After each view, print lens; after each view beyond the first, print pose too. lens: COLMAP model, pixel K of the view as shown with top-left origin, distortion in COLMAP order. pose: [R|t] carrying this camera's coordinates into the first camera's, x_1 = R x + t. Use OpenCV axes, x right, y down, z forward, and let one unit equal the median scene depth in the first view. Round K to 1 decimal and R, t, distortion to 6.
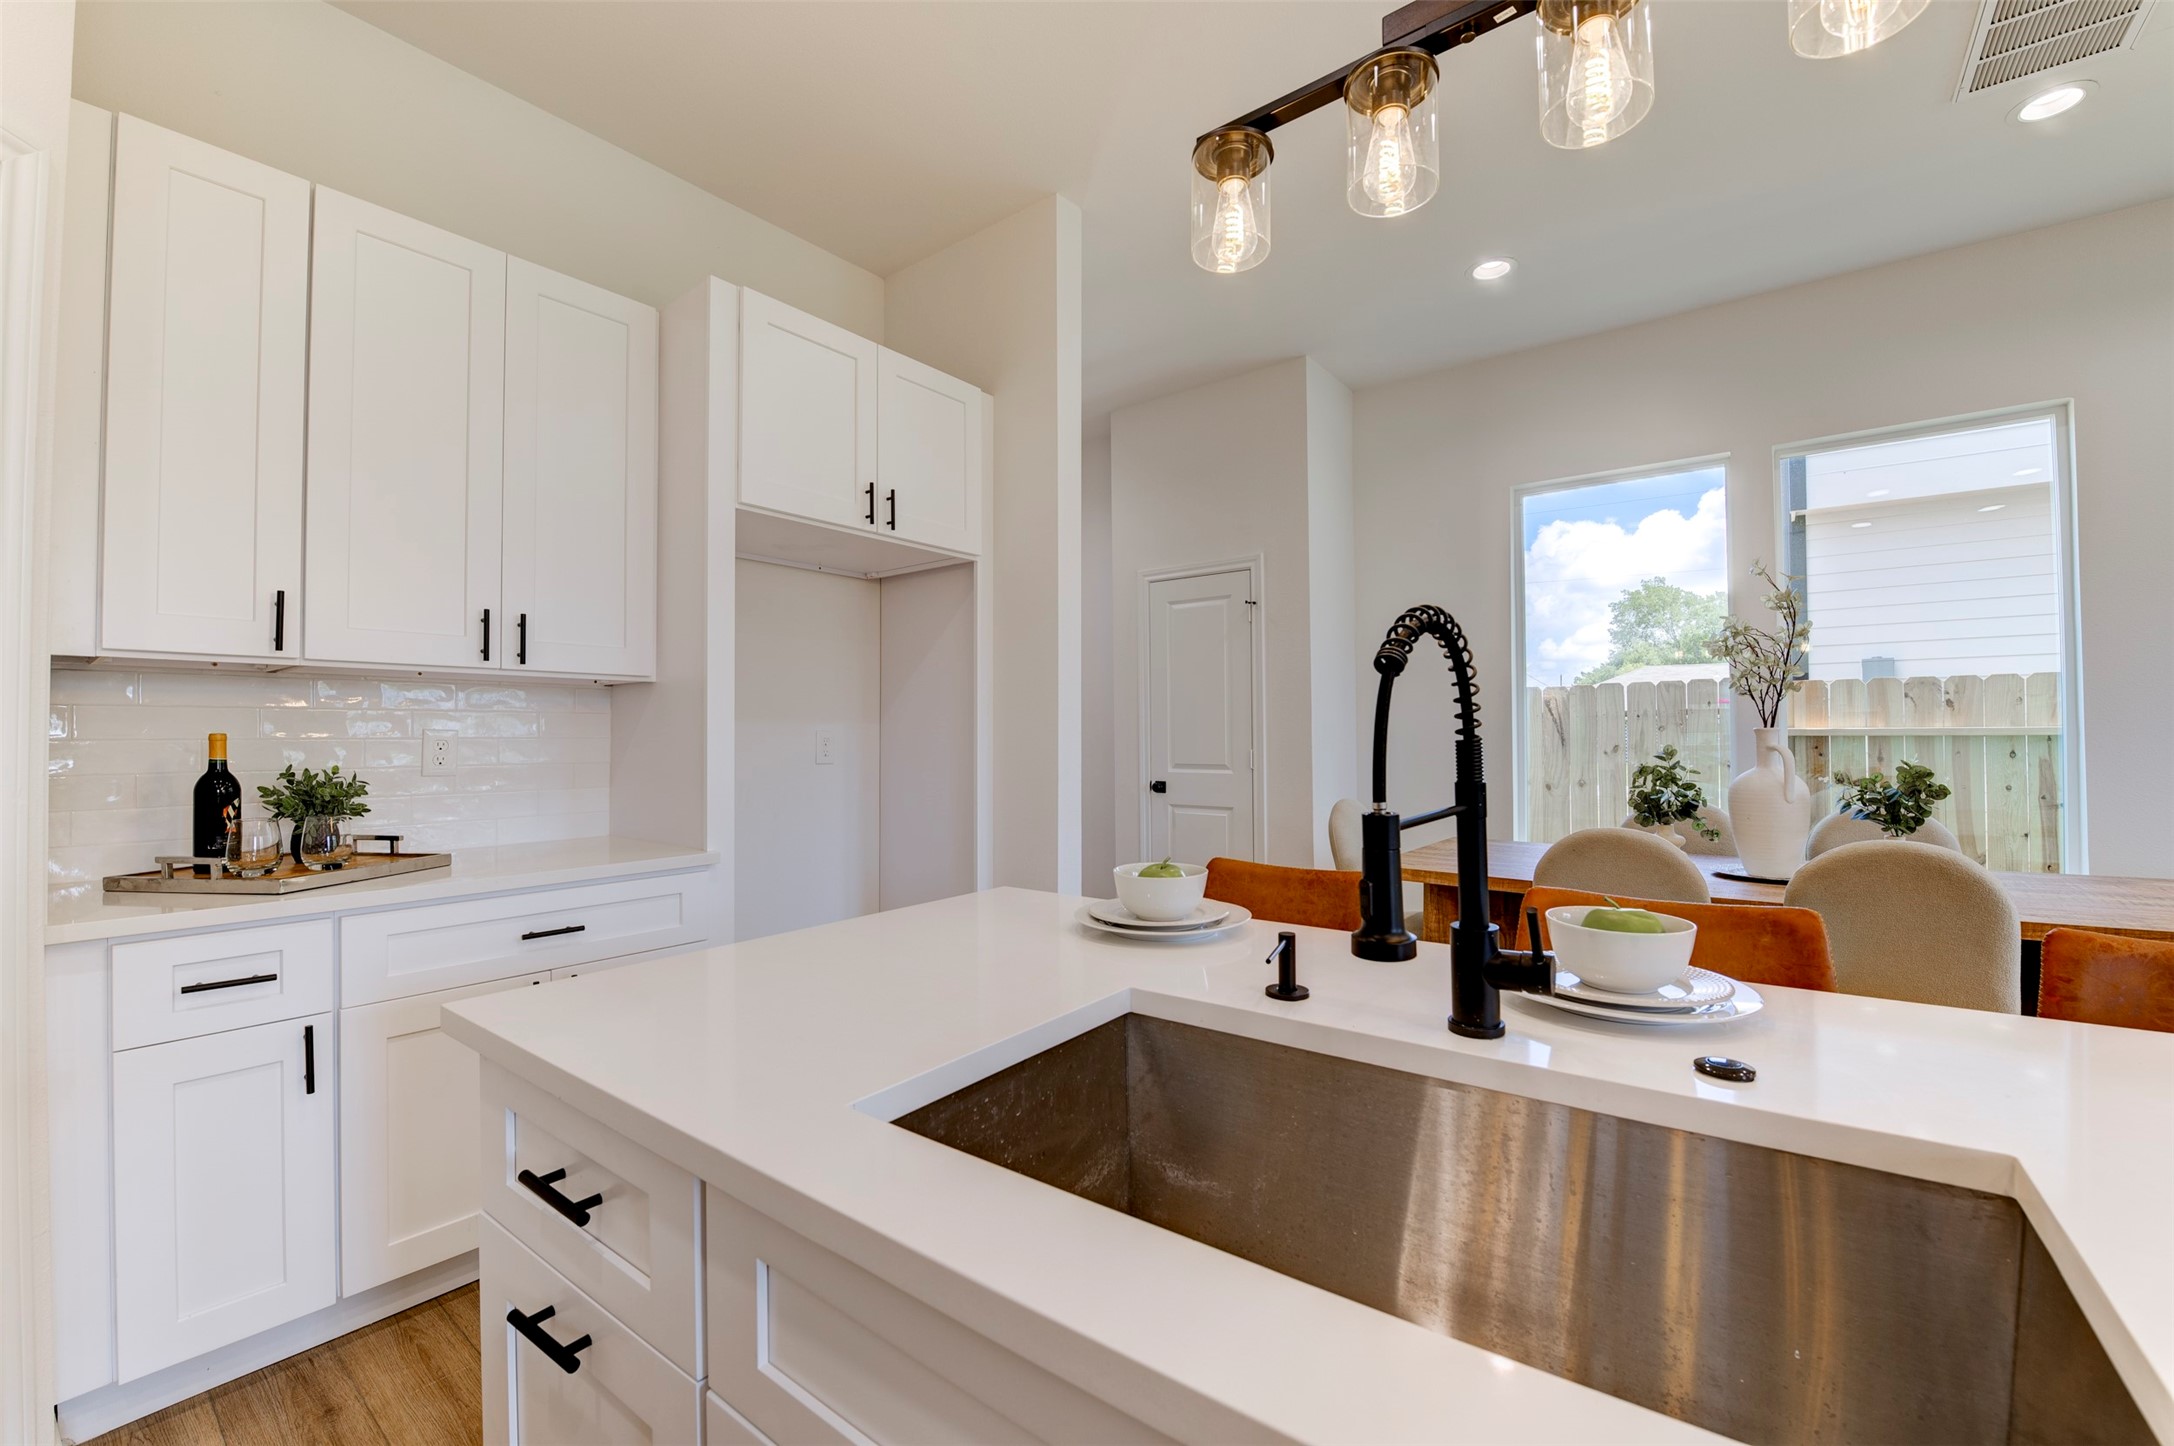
lens RADIAL K [[872.1, 0, 1089.1], [0, 872.1, 723.3], [0, 0, 1]] dist [-0.016804, -0.001072]
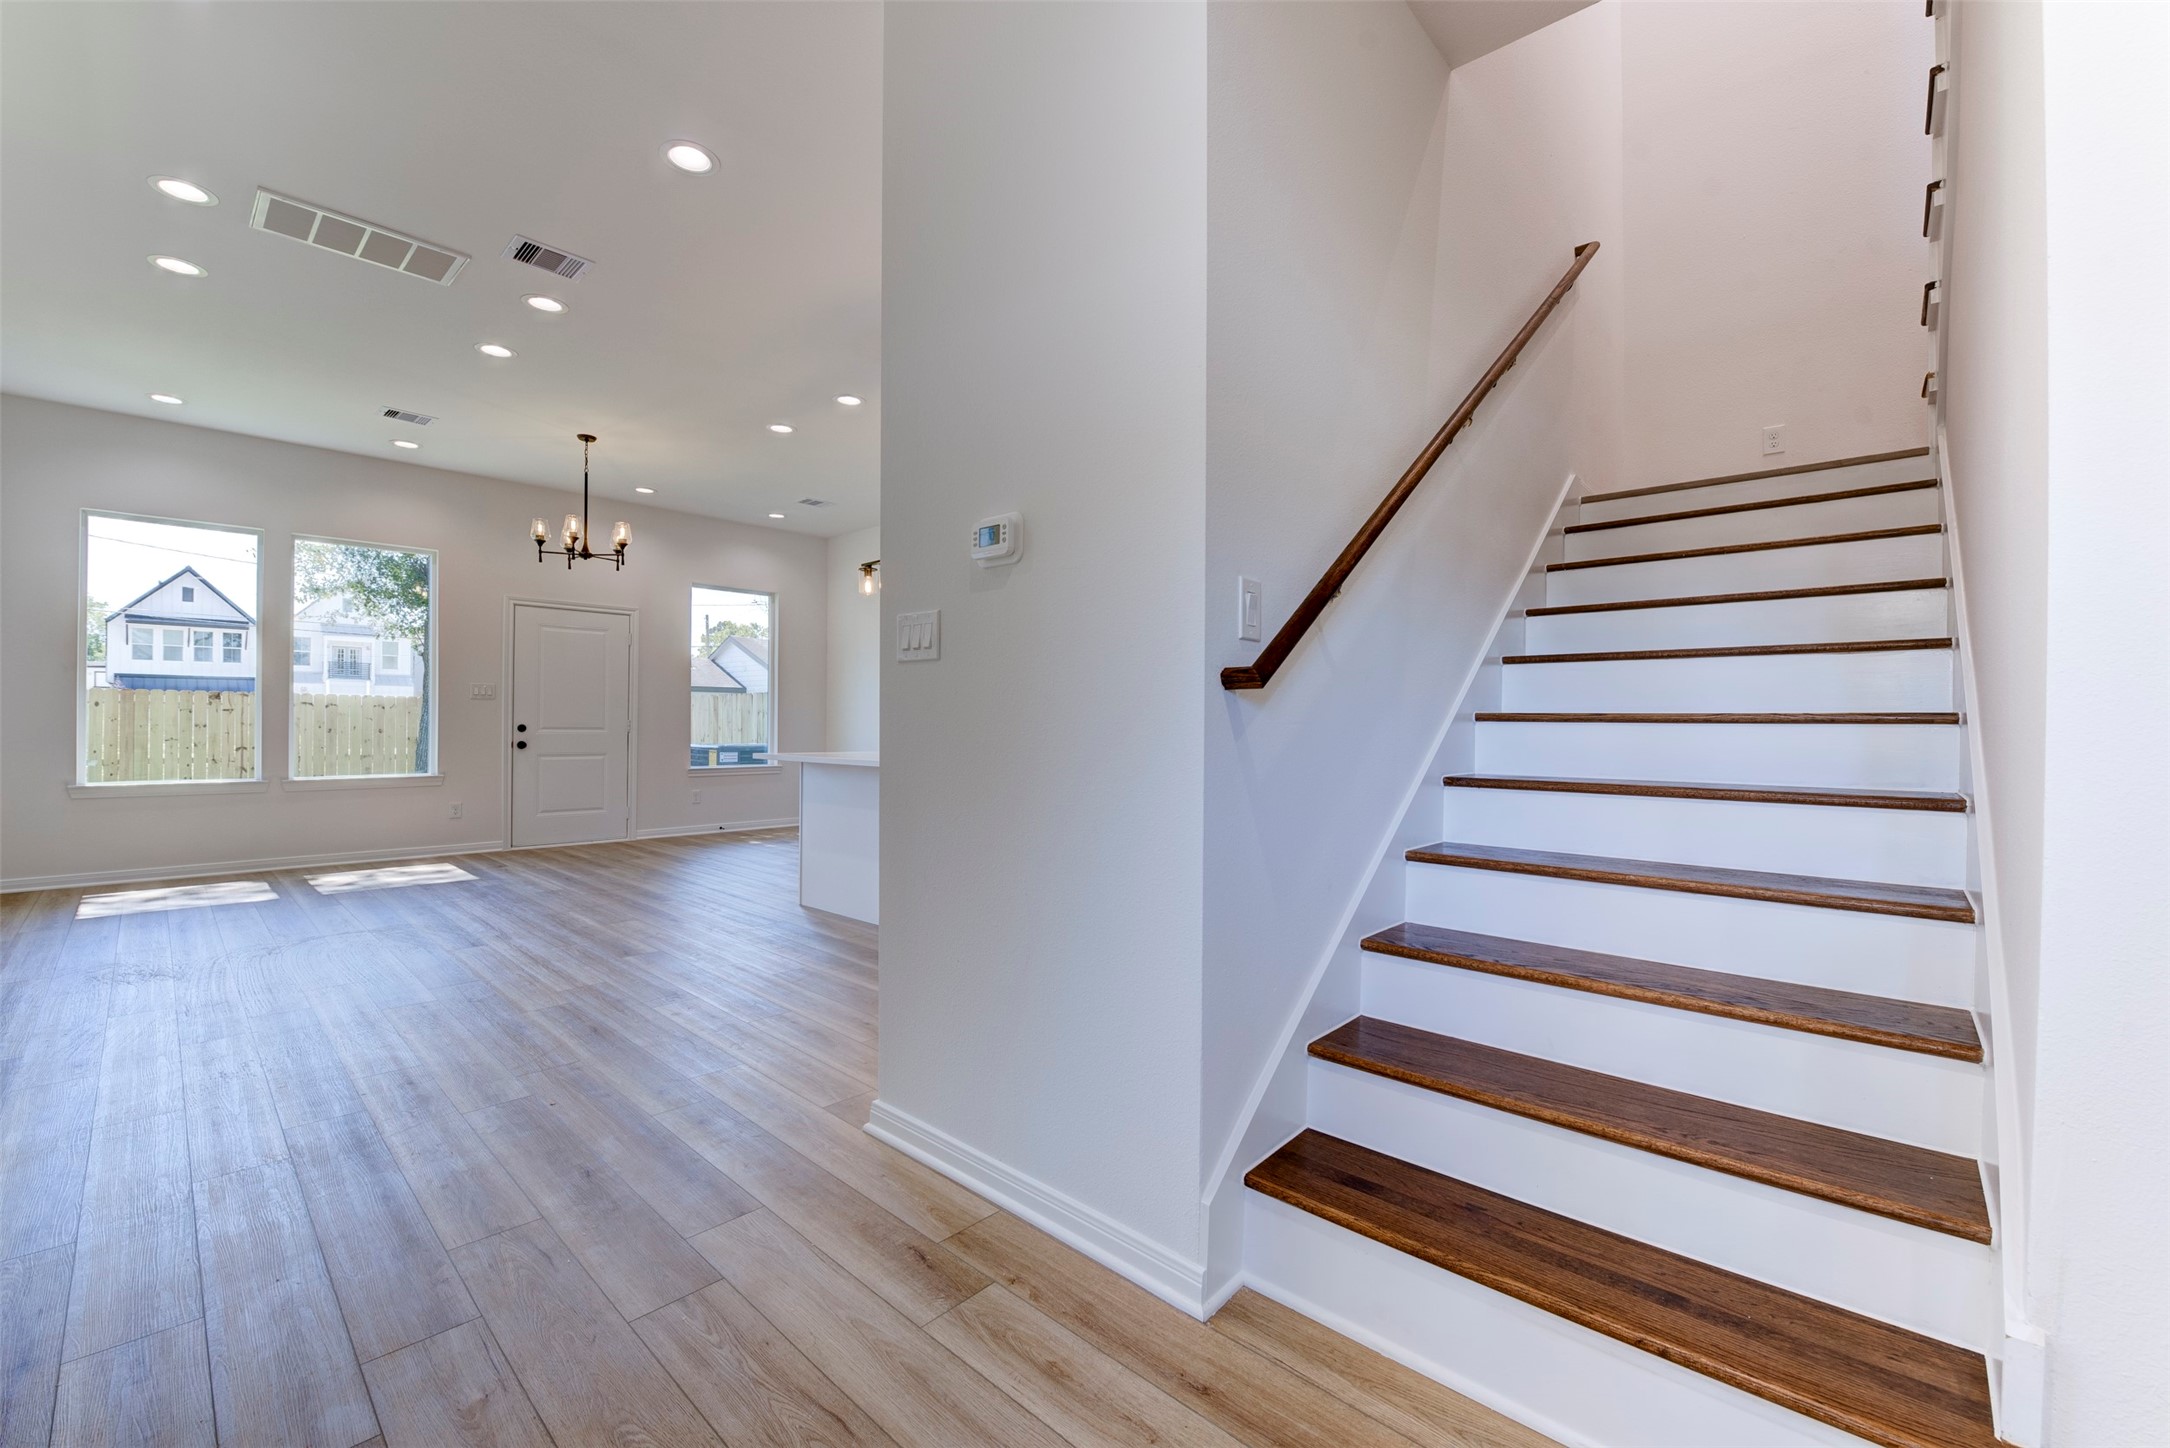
lens RADIAL K [[865.7, 0, 1085.0], [0, 865.7, 724.0], [0, 0, 1]] dist [-0.014072, -0.002998]
pose [[-0.997113, -0.002545, 0.075891, -0.350699], [-0.003734, 0.999872, -0.015529, 0.090371], [-0.075842, -0.015767, -0.996995, 2.466408]]
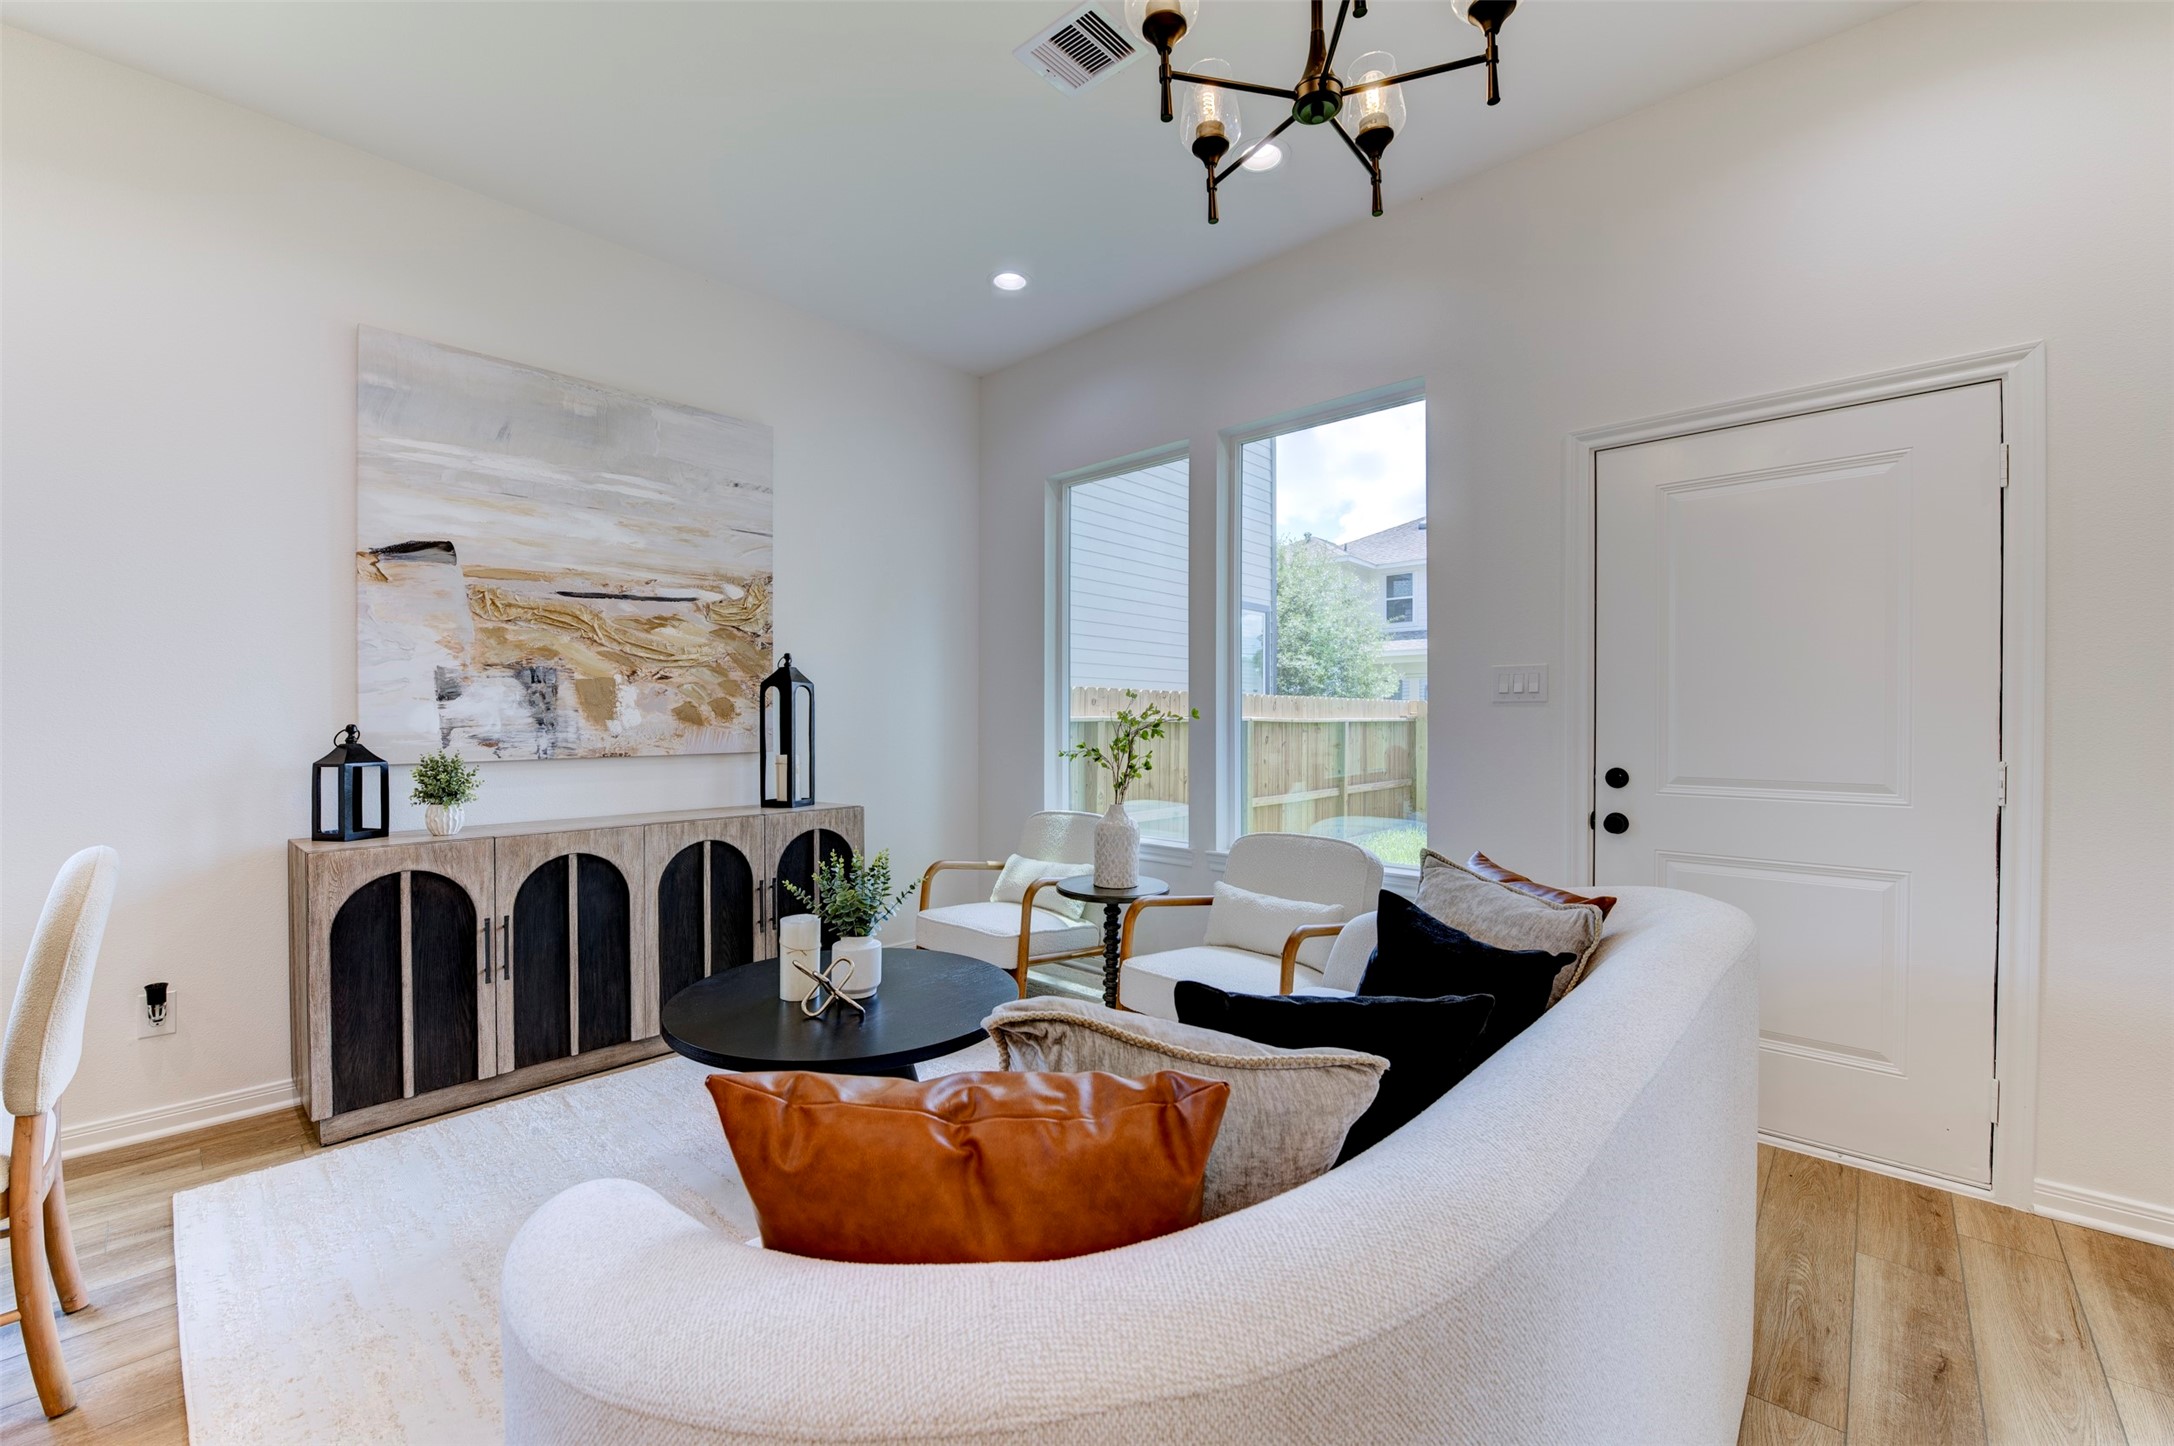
lens RADIAL K [[872.1, 0, 1089.1], [0, 872.1, 723.3], [0, 0, 1]] dist [-0.016804, -0.001072]
pose [[0.081397, 0.001322, 0.996681, 0.784765], [-0.017017, 0.999855, 0.000063, -0.003194], [-0.996537, -0.016966, 0.081407, -0.053044]]
